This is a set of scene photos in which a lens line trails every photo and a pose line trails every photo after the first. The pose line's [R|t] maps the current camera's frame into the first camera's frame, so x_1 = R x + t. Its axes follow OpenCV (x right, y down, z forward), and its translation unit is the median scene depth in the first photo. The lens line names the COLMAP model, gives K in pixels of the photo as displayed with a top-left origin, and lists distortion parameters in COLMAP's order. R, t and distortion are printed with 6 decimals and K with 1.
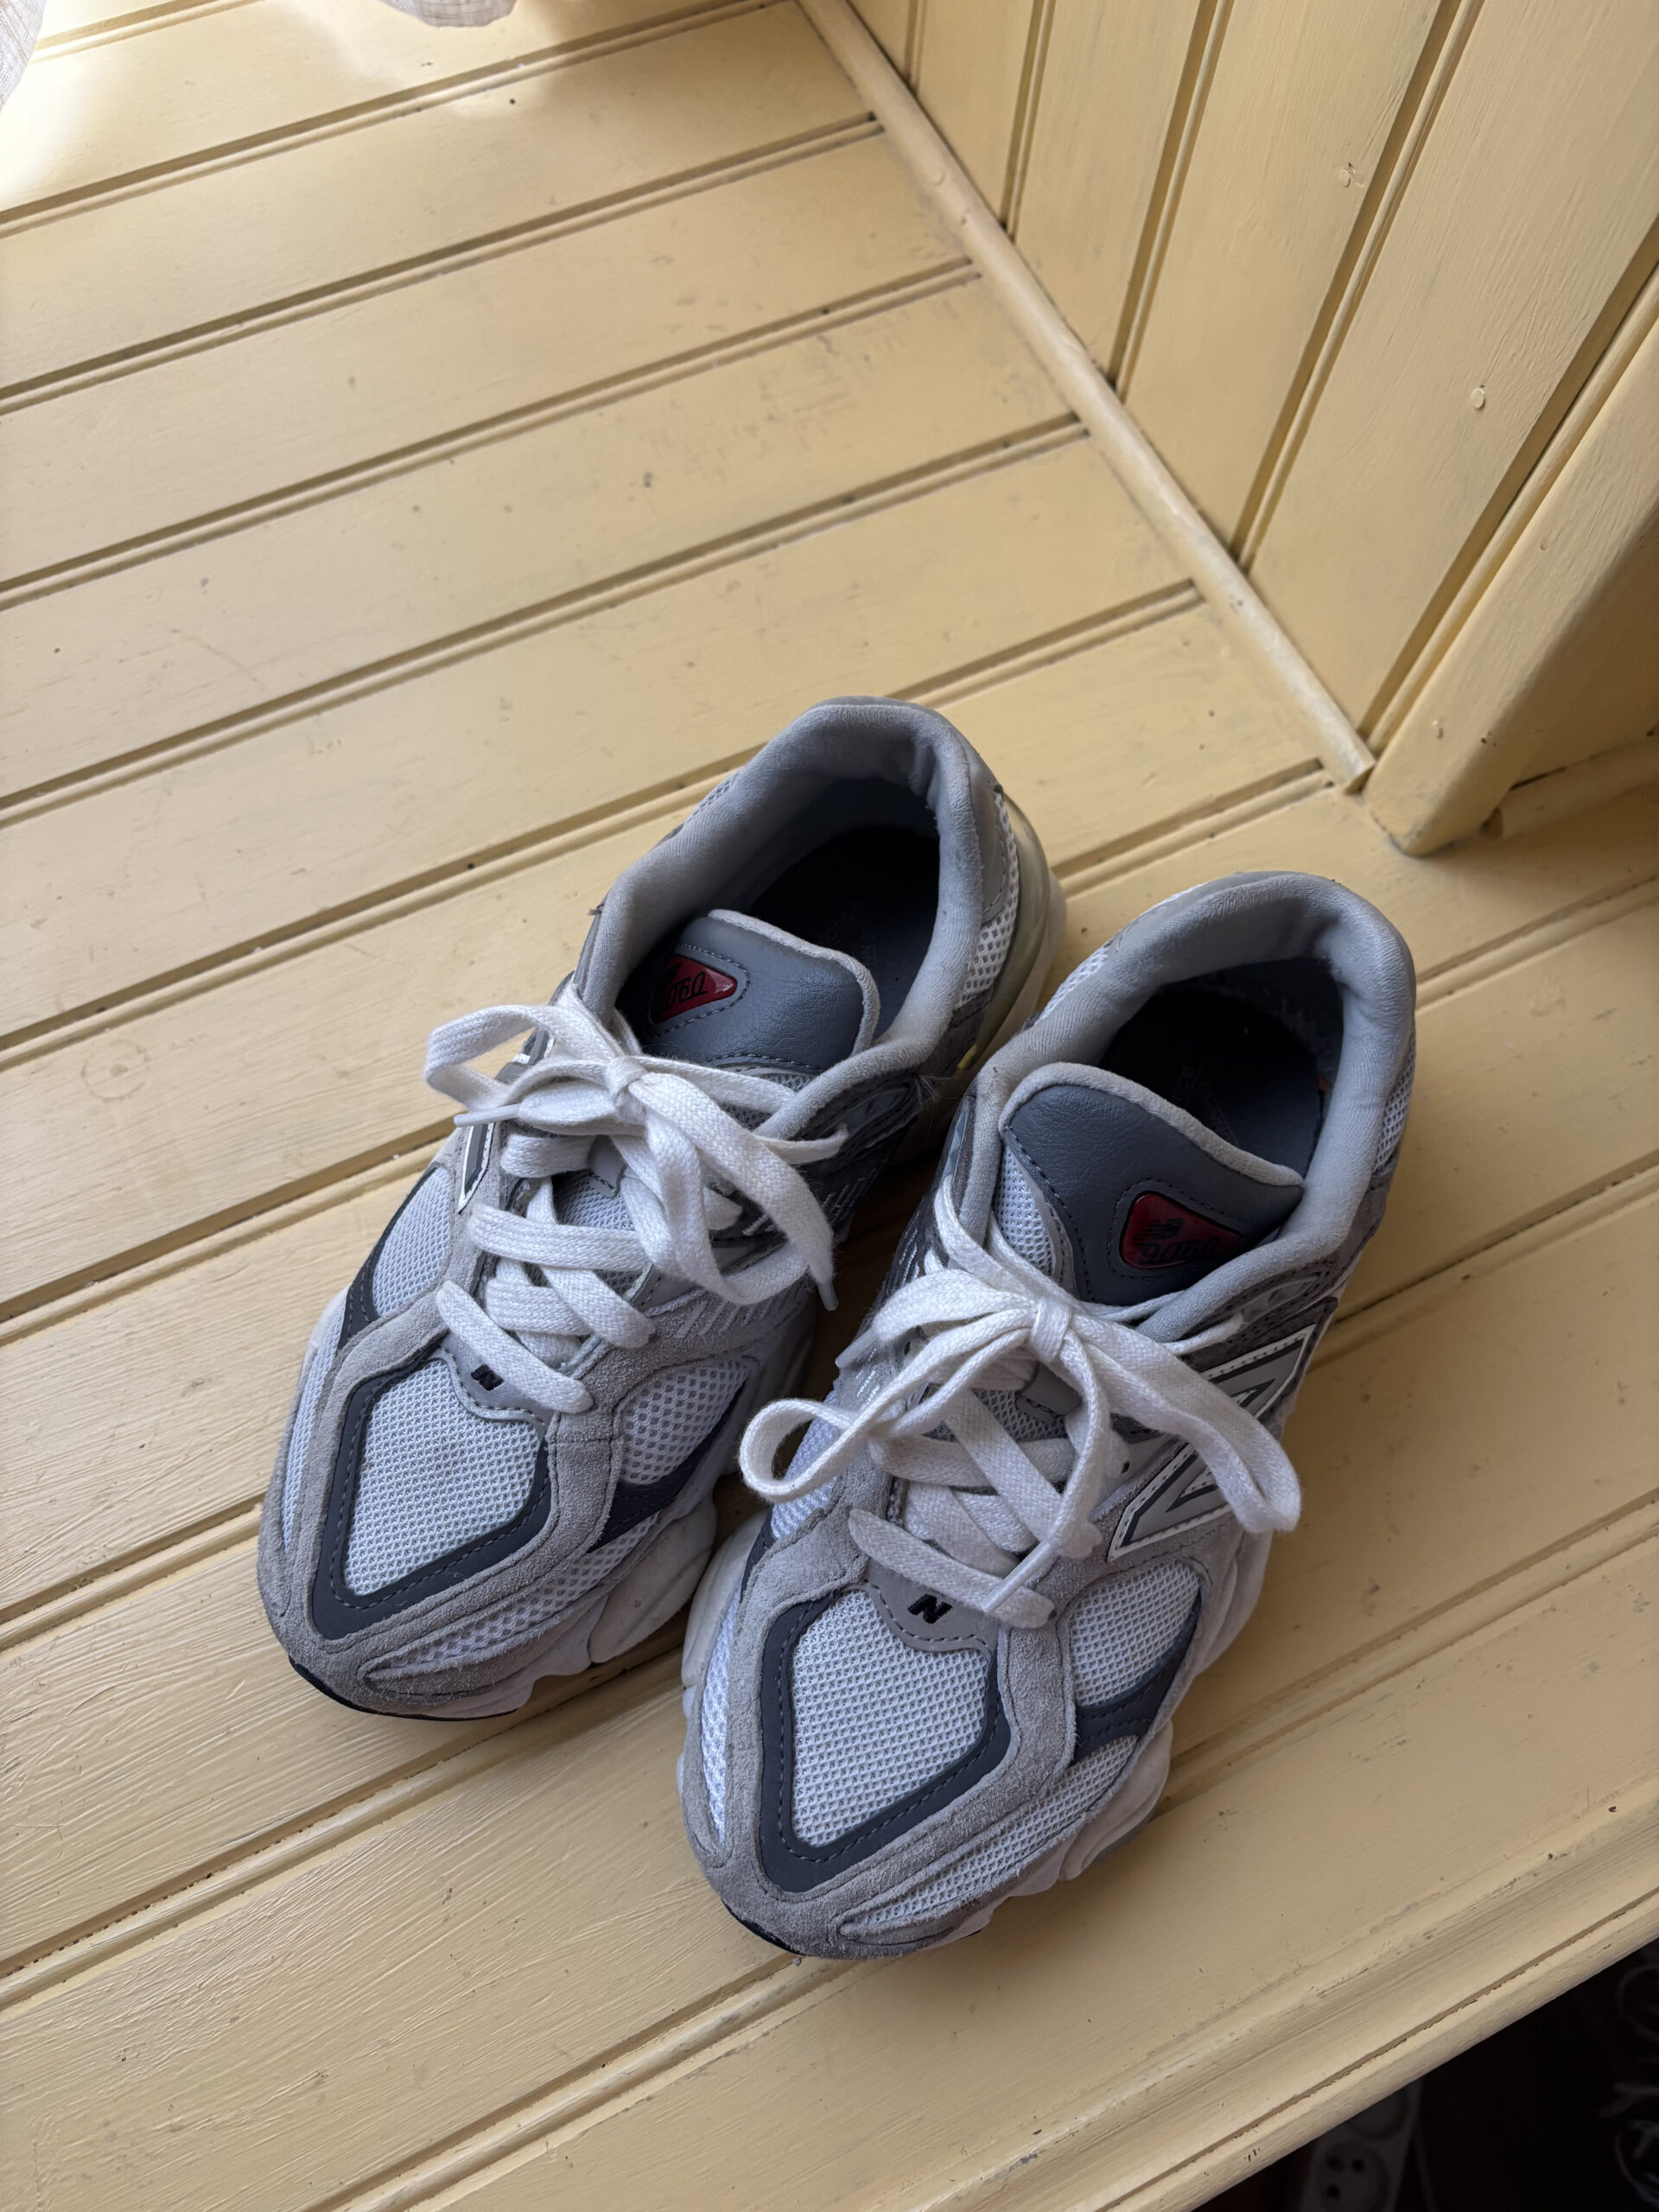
lens RADIAL K [[1687.7, 0, 816.2], [0, 1687.7, 1103.8], [0, 0, 1]] dist [0.000770, -0.010056]
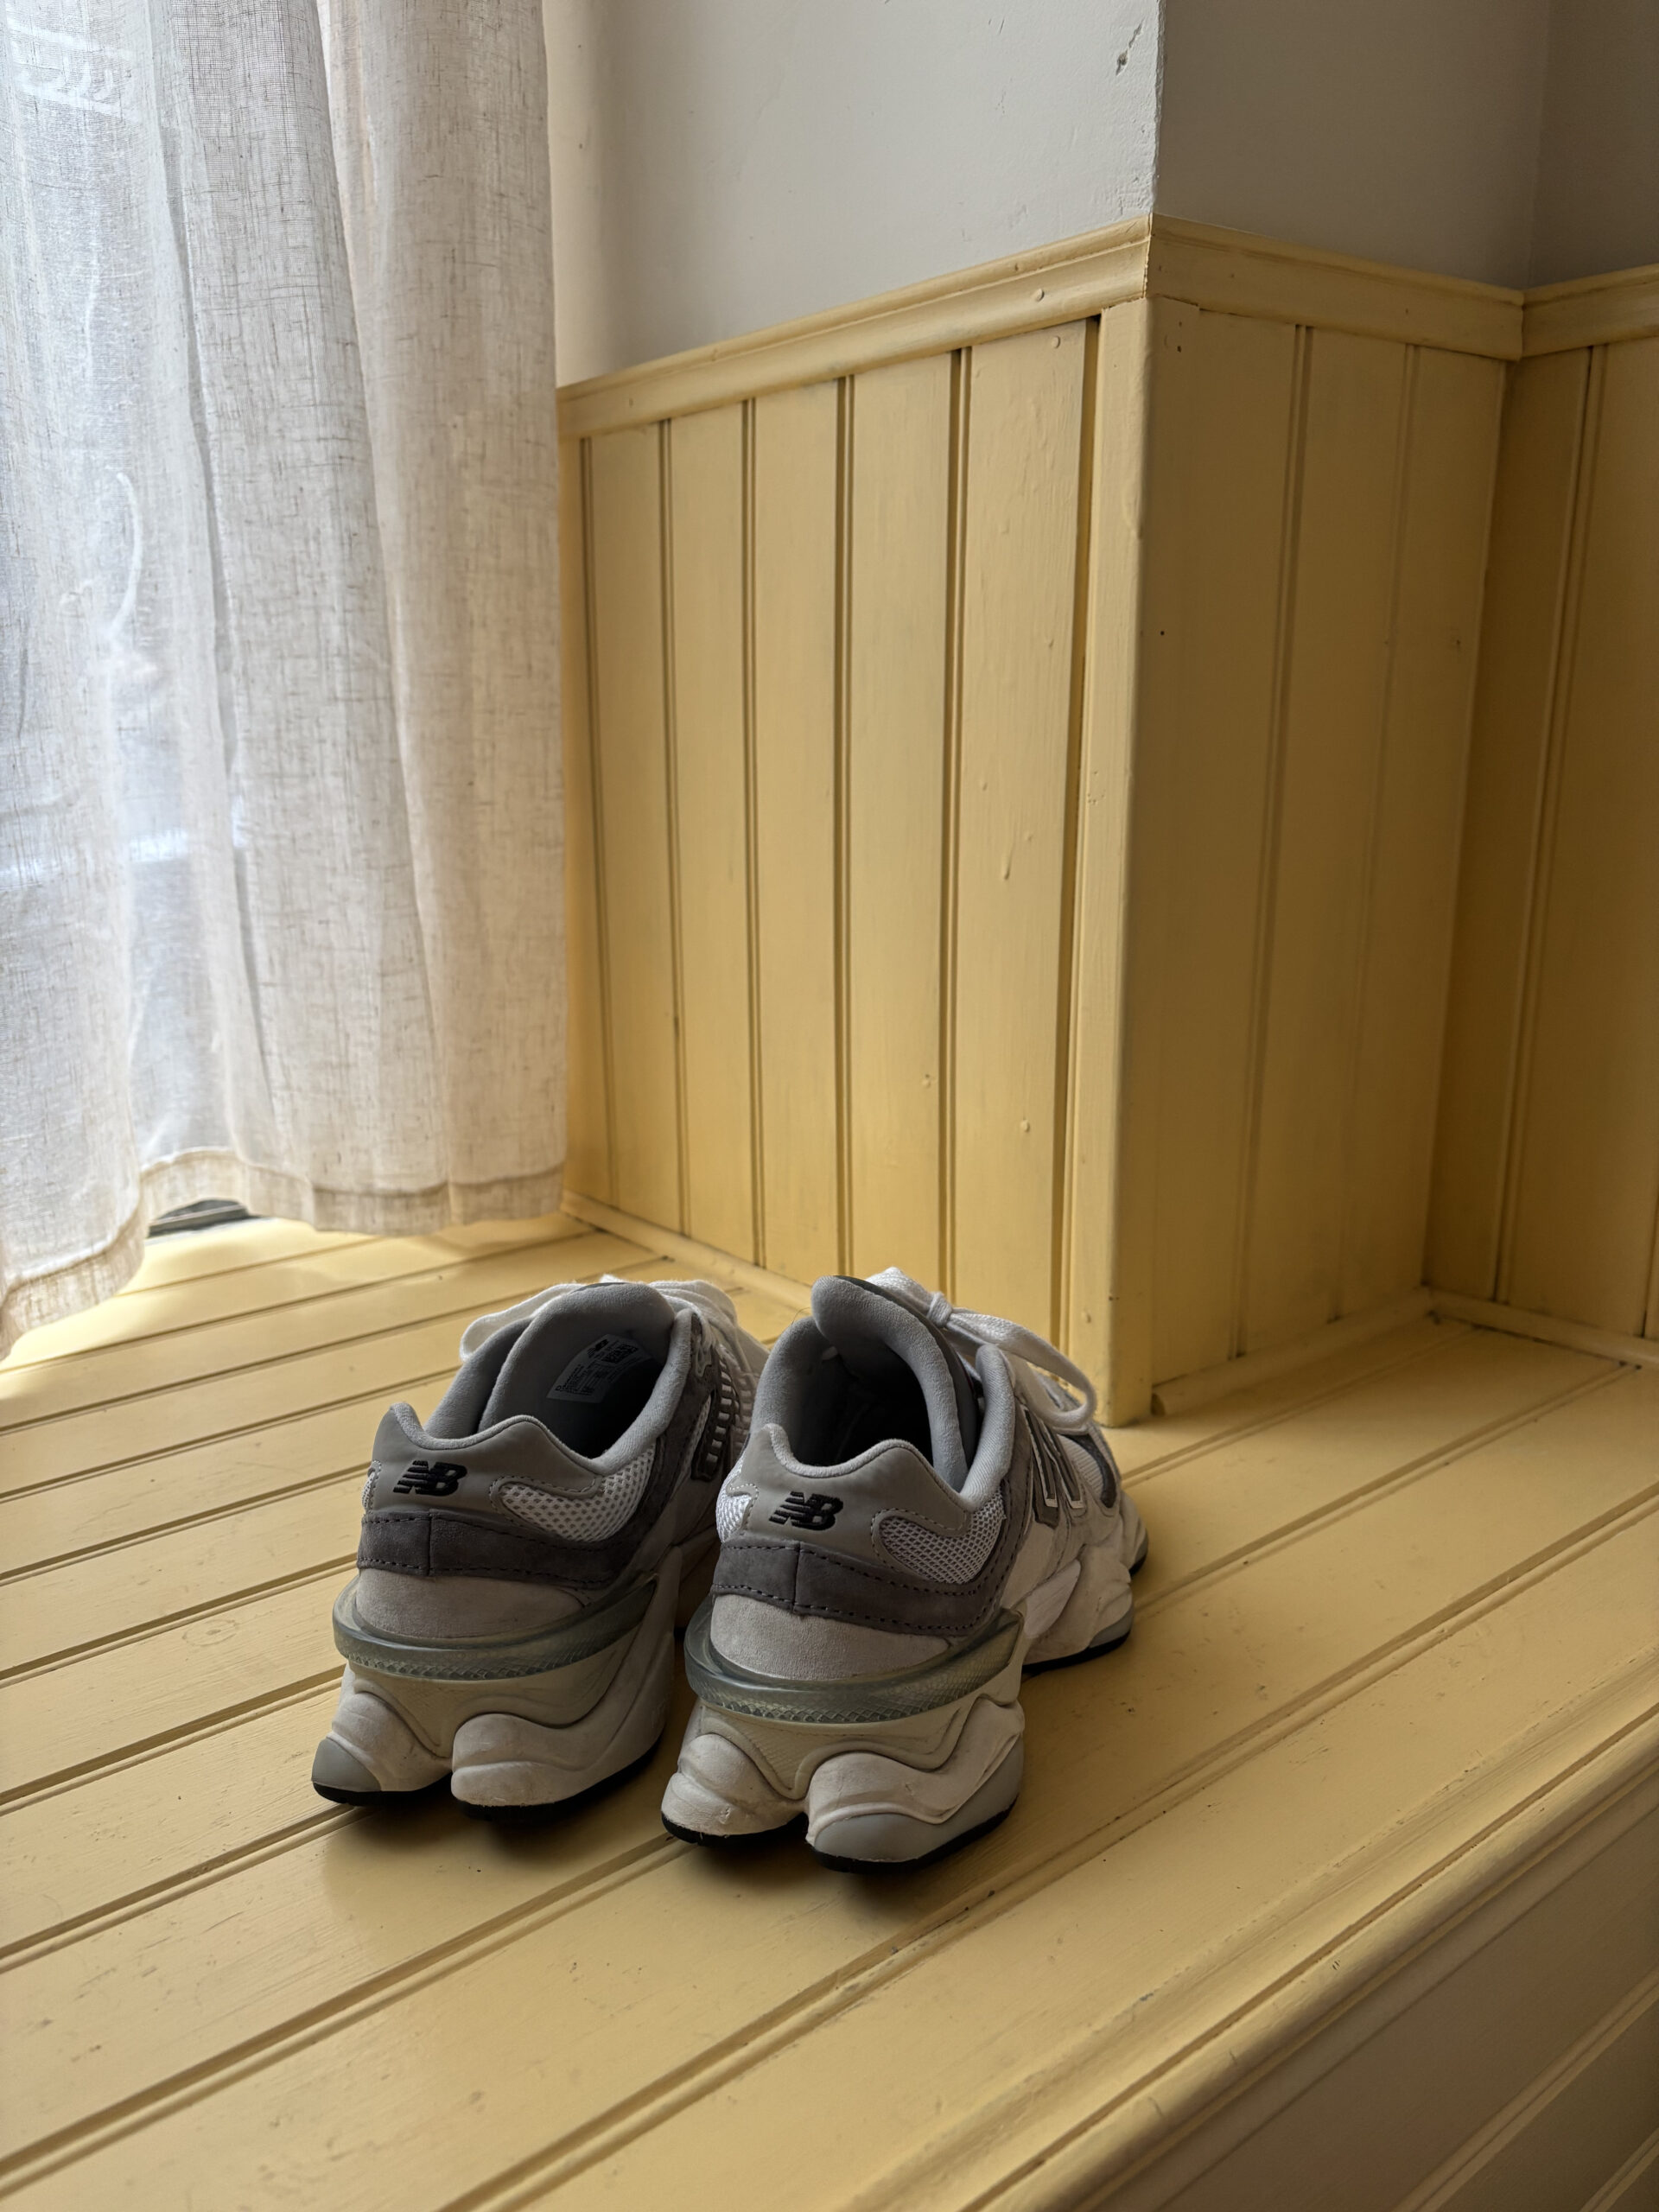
lens RADIAL K [[1687.7, 0, 816.2], [0, 1687.7, 1103.8], [0, 0, 1]] dist [0.000770, -0.010056]
pose [[0.972963, -0.096694, 0.209745, -0.182803], [0.227745, 0.552676, -0.801674, 0.814356], [-0.038404, 0.827767, 0.559755, -0.056846]]
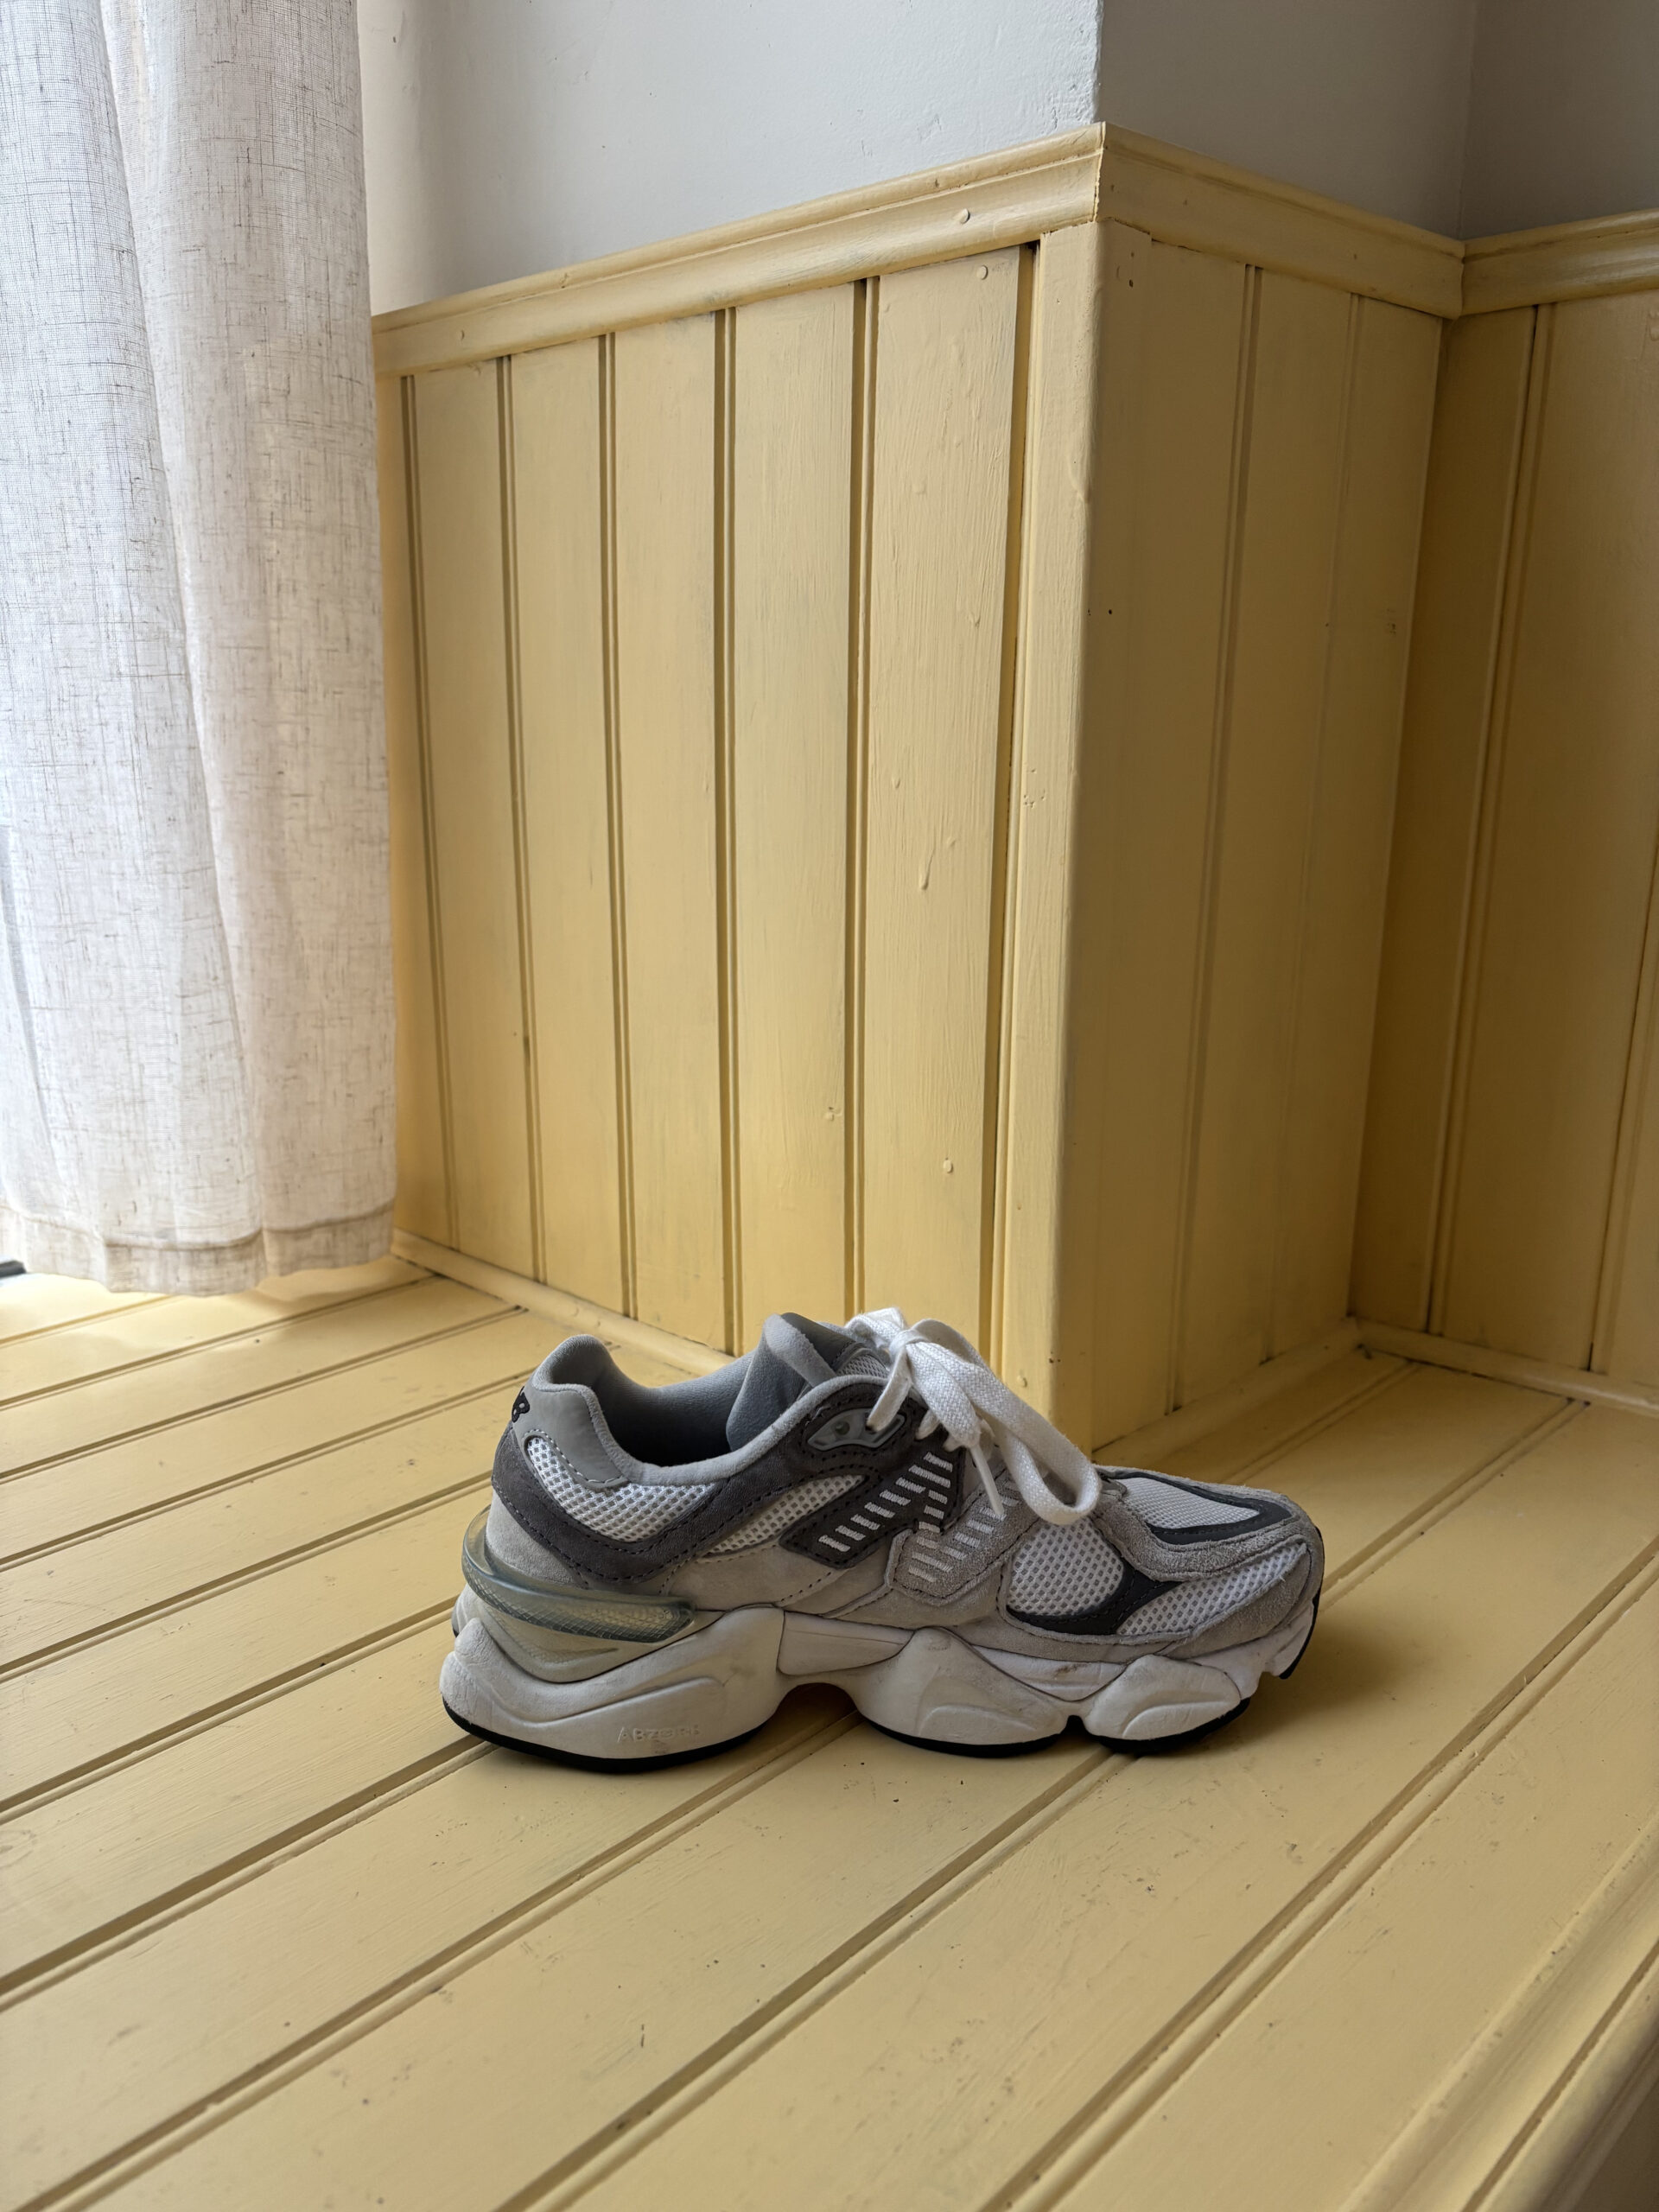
lens RADIAL K [[1687.7, 0, 816.2], [0, 1687.7, 1103.8], [0, 0, 1]] dist [0.000770, -0.010056]
pose [[0.937922, -0.119749, 0.325519, -0.212649], [0.334728, 0.558414, -0.759033, 0.612860], [-0.090881, 0.820874, 0.563832, 0.010460]]
